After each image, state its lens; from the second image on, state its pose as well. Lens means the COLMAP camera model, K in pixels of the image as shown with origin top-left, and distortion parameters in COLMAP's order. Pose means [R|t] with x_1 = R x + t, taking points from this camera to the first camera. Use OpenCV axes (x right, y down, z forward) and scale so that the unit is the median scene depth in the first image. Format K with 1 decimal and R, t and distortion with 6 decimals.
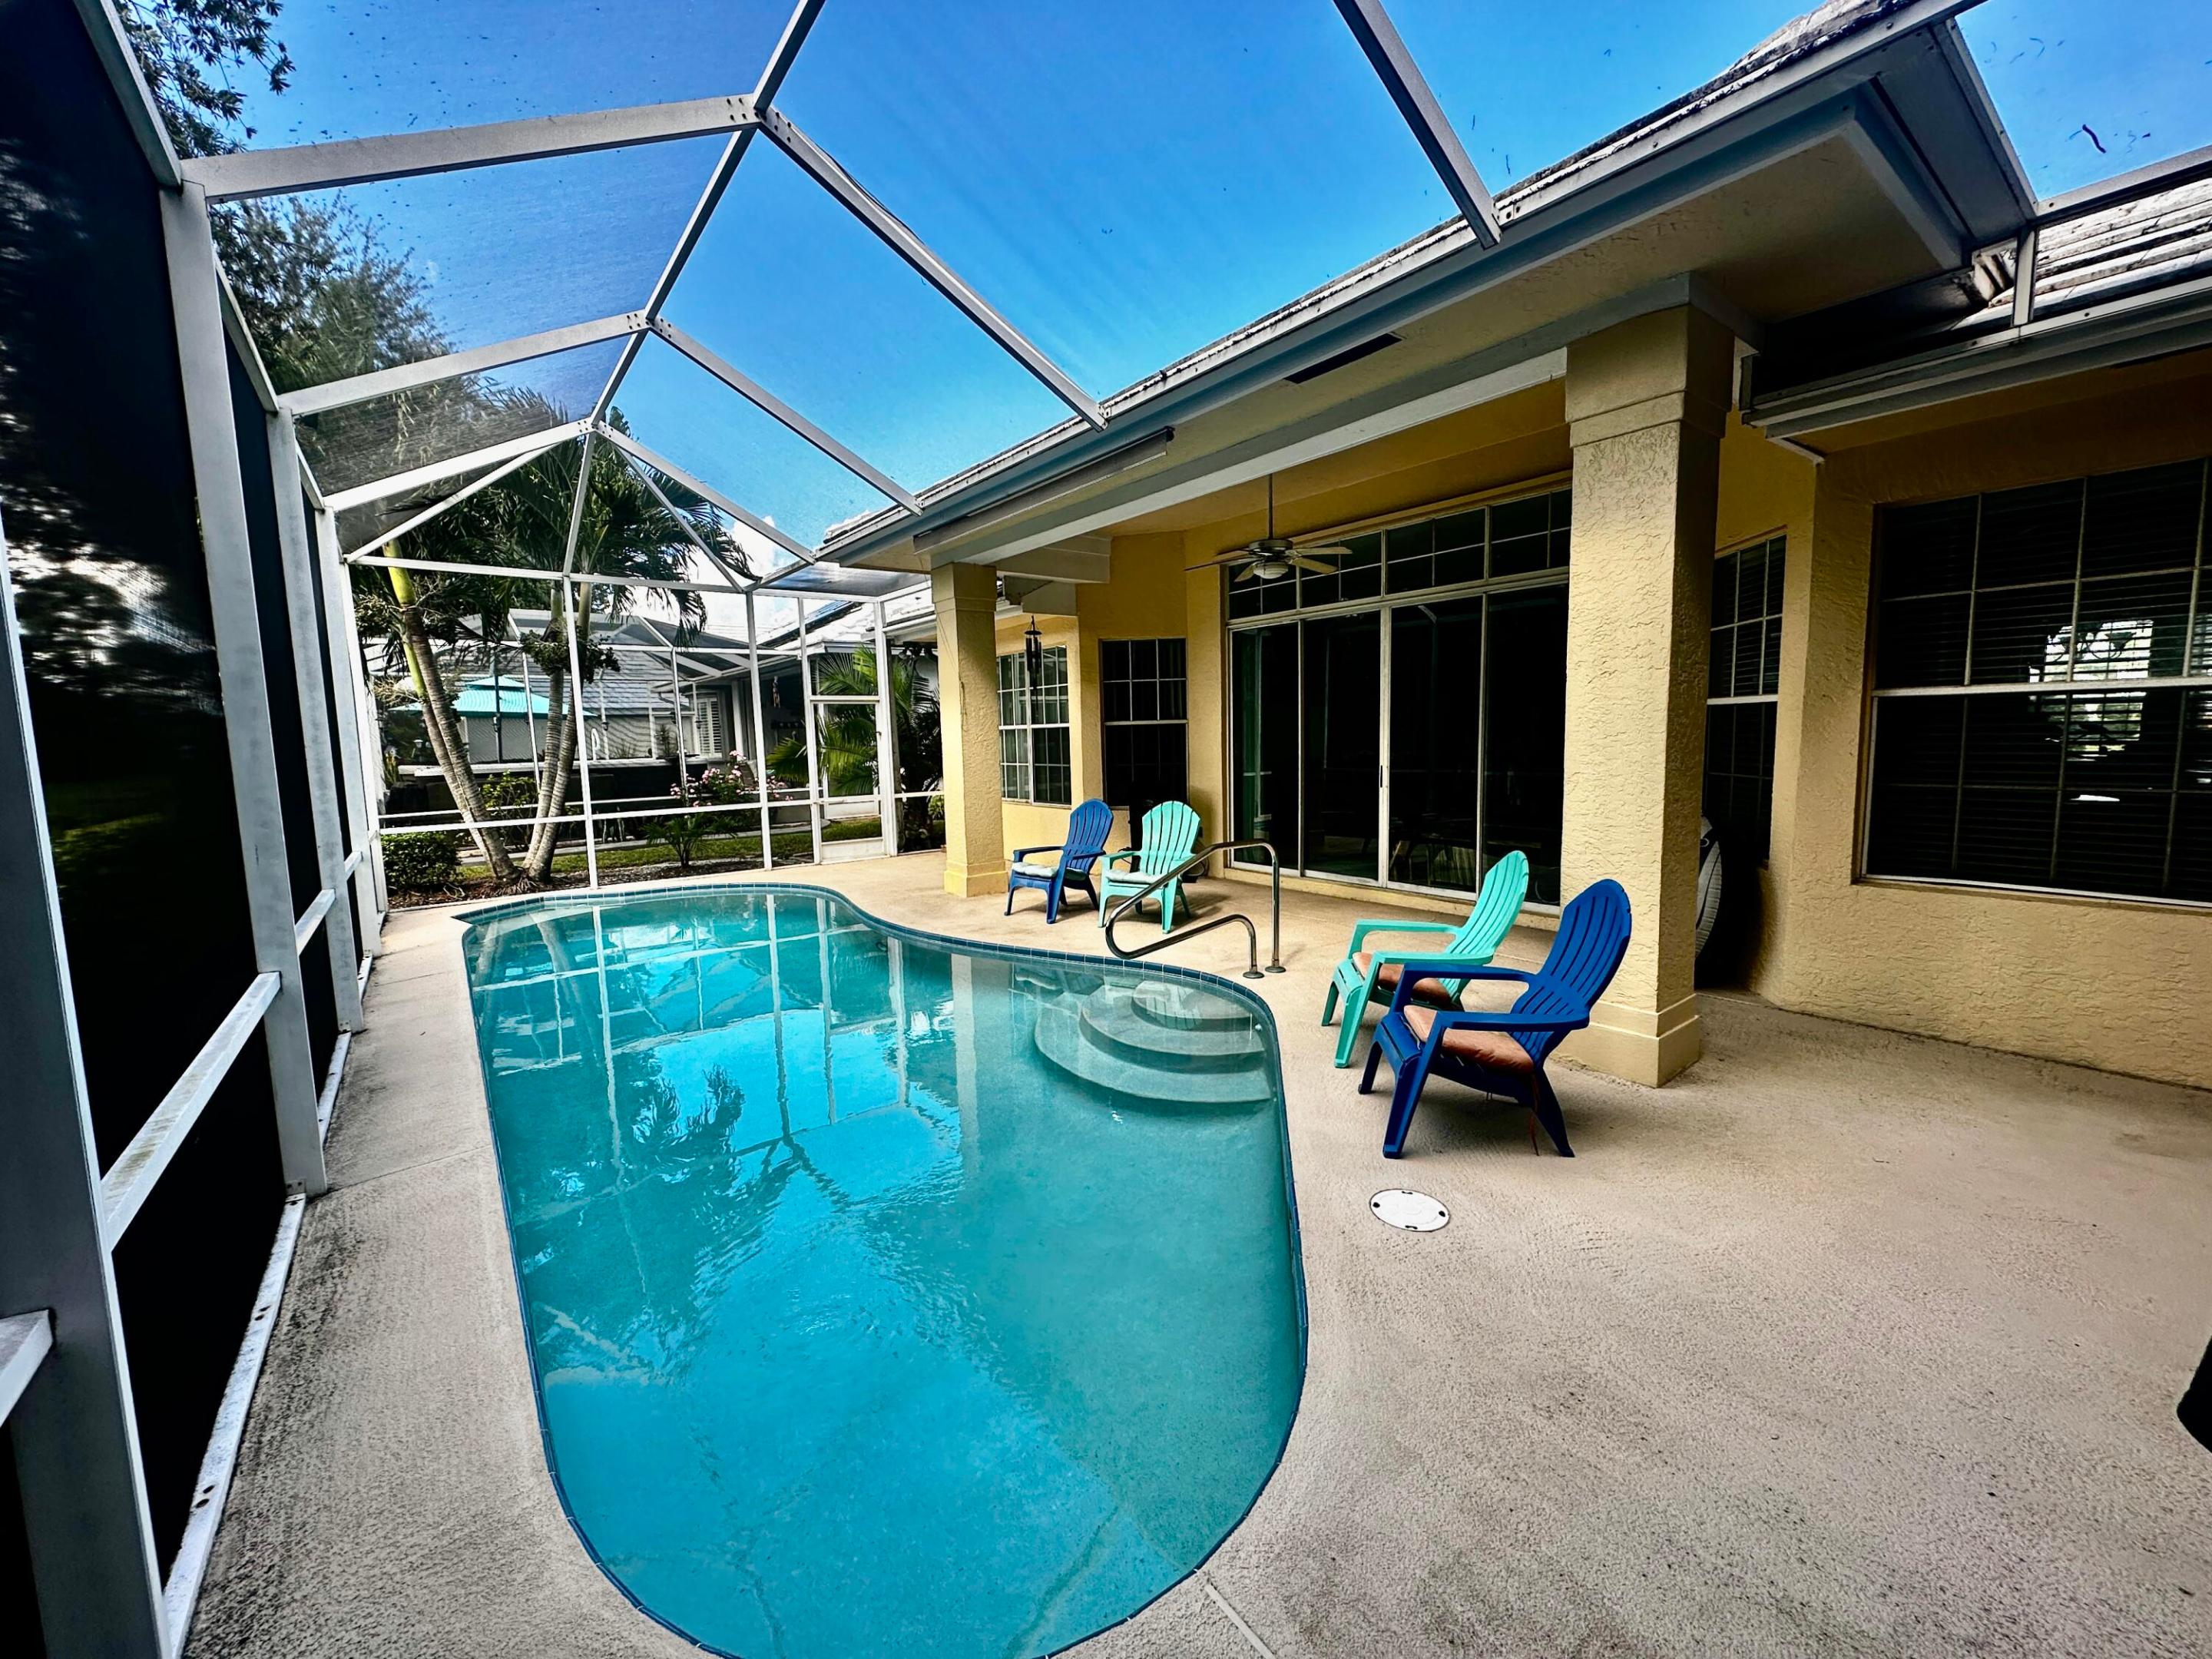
lens RADIAL K [[884.6, 0, 1102.8], [0, 884.6, 825.2], [0, 0, 1]] dist [-0.005420, 0.001736]
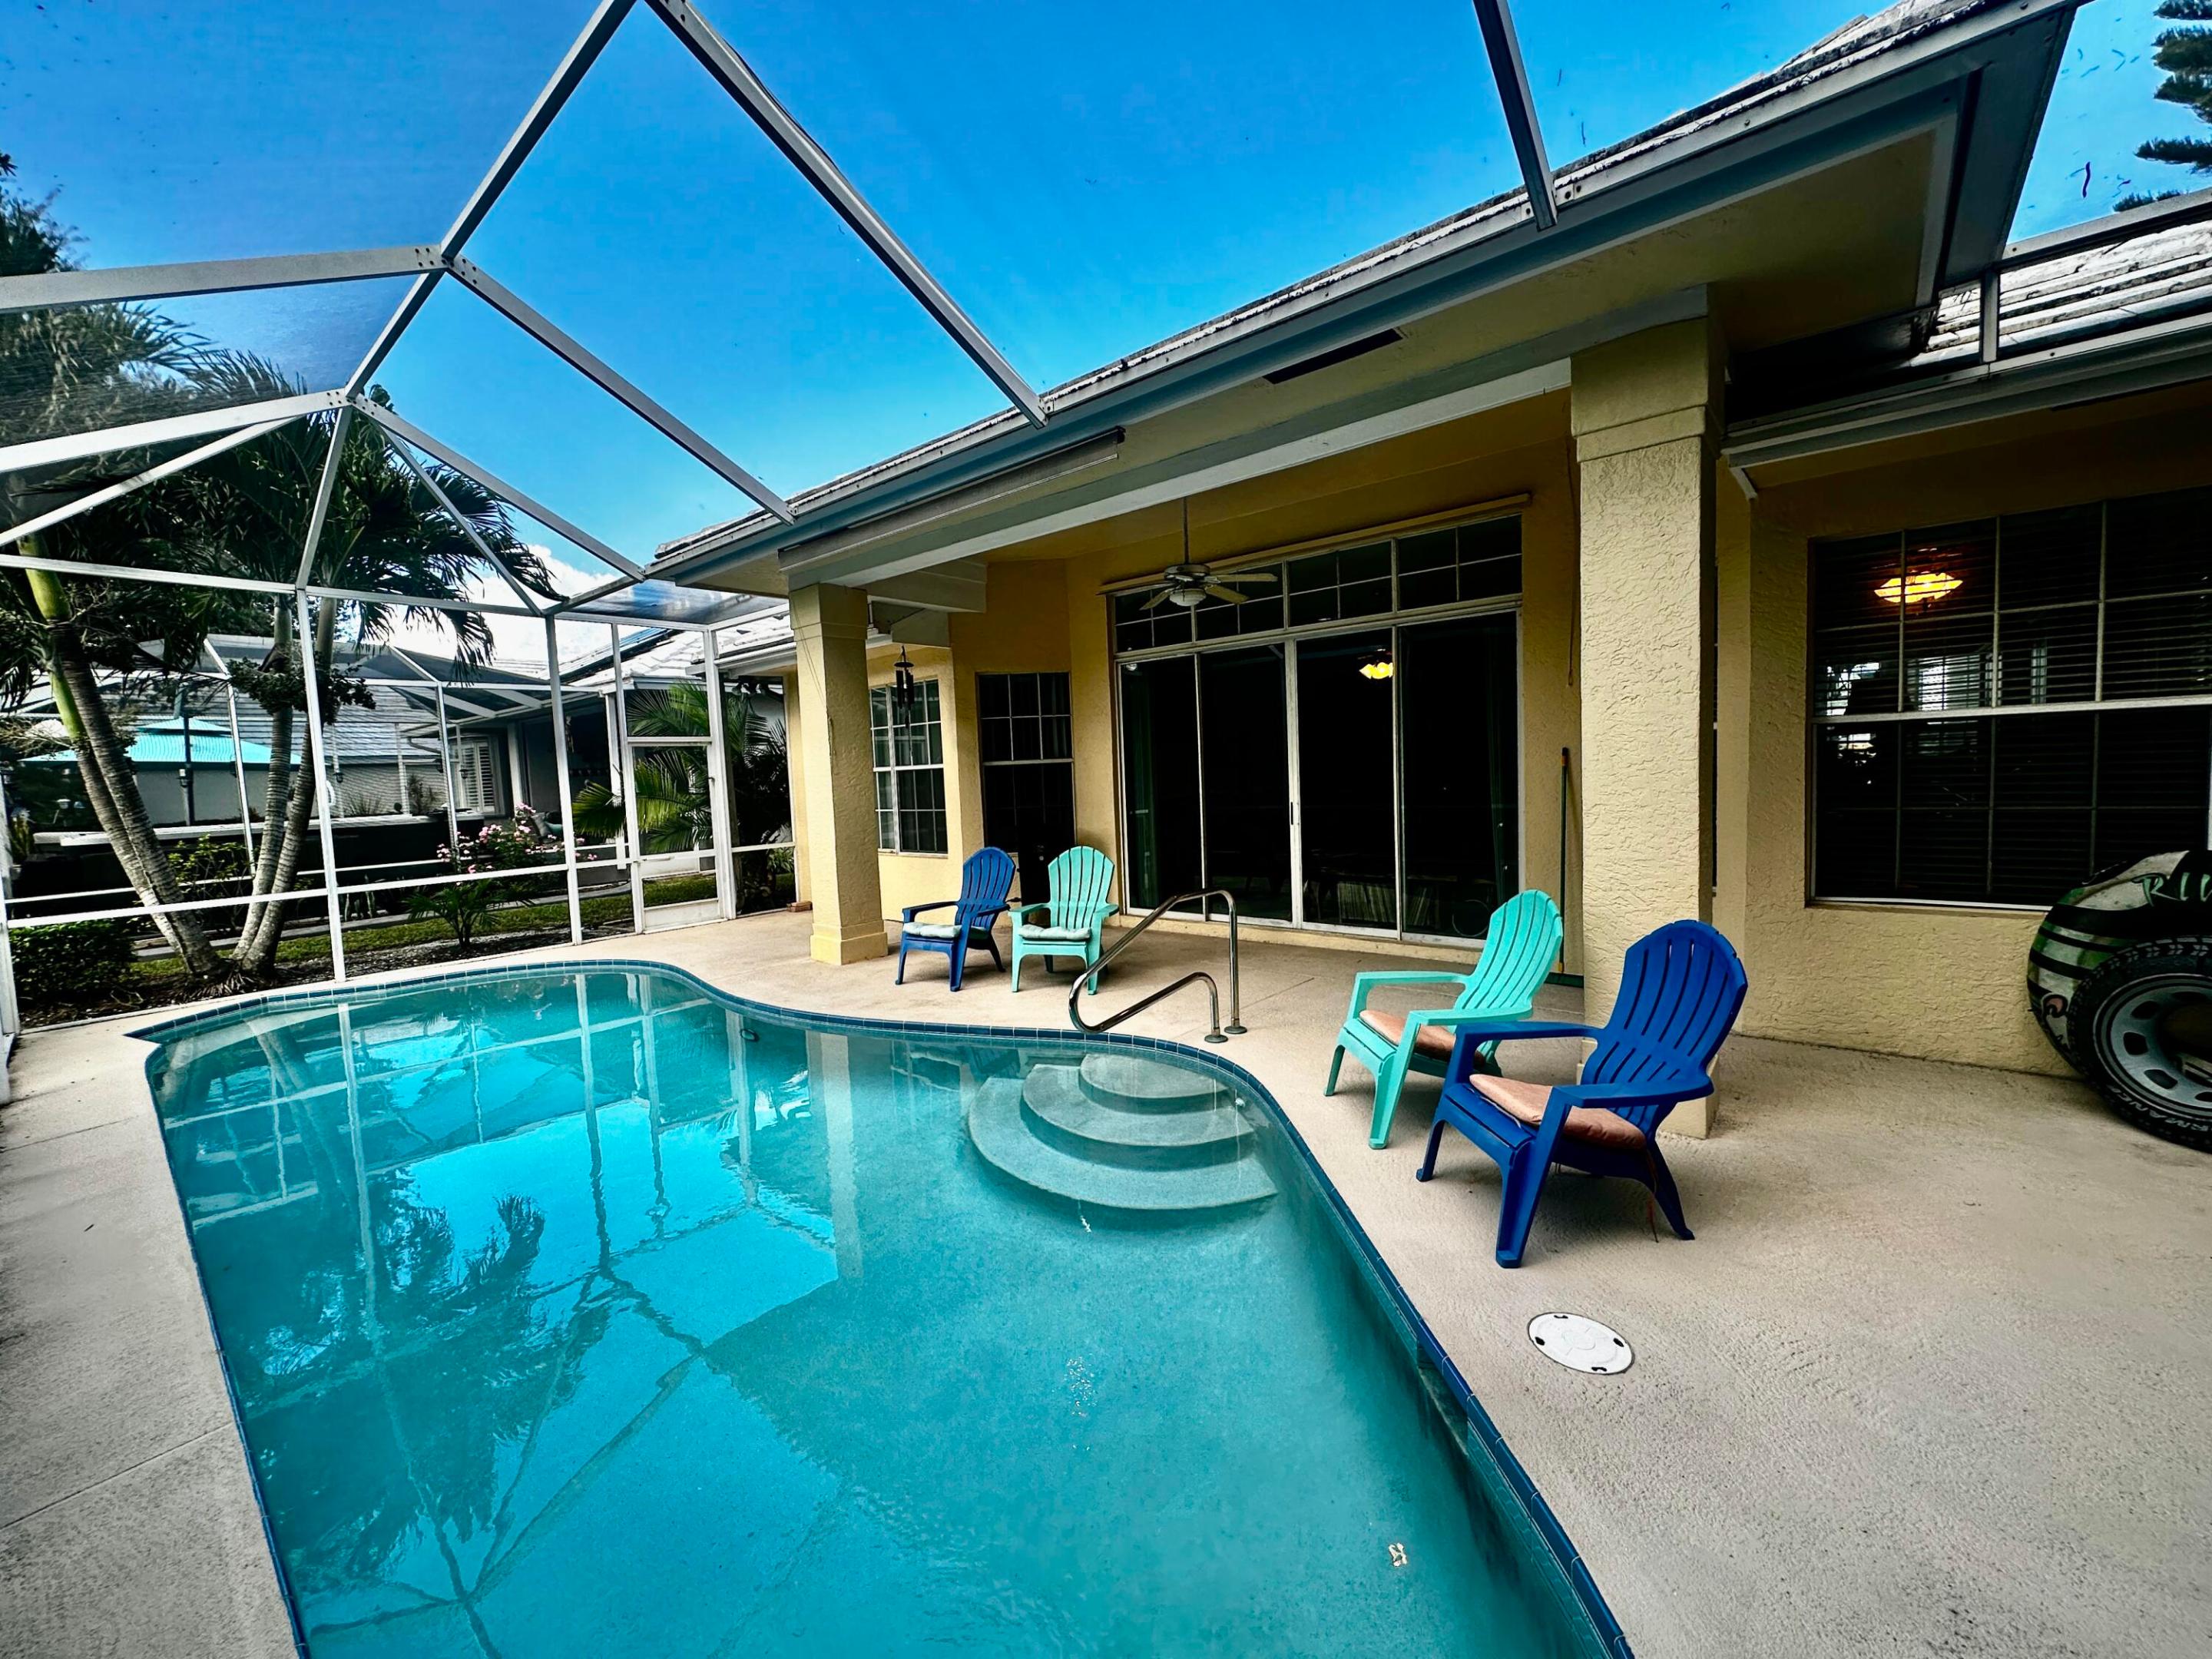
lens RADIAL K [[884.6, 0, 1102.8], [0, 884.6, 825.2], [0, 0, 1]] dist [-0.005420, 0.001736]
pose [[0.977194, -0.029355, 0.210311, -0.093101], [0.039113, 0.998335, -0.042391, -0.009683], [-0.208717, 0.049650, 0.976715, 0.103962]]
